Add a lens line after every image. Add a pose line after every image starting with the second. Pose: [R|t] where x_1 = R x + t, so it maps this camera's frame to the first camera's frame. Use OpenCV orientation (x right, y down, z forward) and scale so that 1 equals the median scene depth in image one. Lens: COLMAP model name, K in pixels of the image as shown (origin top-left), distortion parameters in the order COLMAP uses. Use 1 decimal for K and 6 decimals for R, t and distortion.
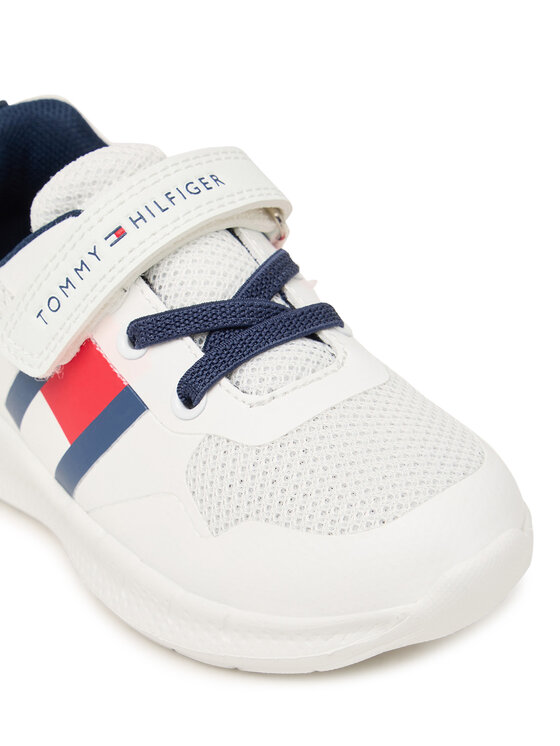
lens RADIAL K [[2081.4, 0, 279.6], [0, 2081.4, 372.6], [0, 0, 1]] dist [0.054309, 0.000000]
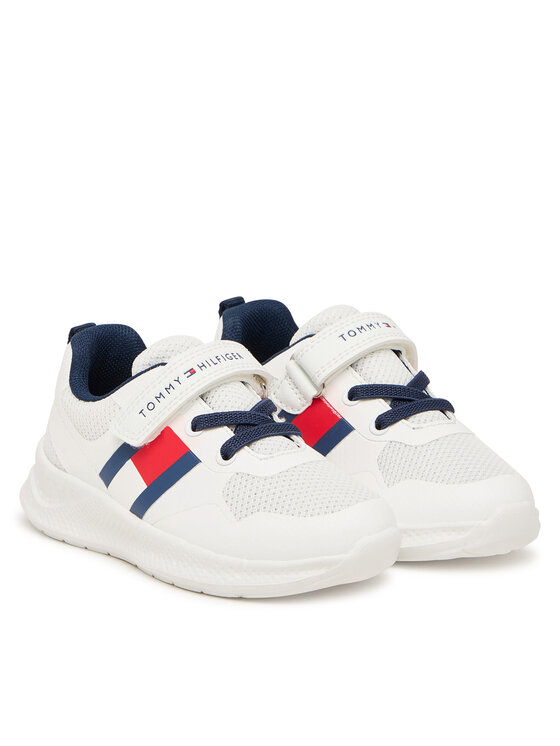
lens RADIAL K [[2194.1, 0, 280.0], [0, 2194.1, 373.1], [0, 0, 1]] dist [-0.172428, 0.000000]
pose [[0.979516, 0.124434, 0.158316, -0.313096], [-0.077695, 0.958883, -0.272960, 0.470083], [-0.185772, 0.255069, 0.948909, -0.898714]]
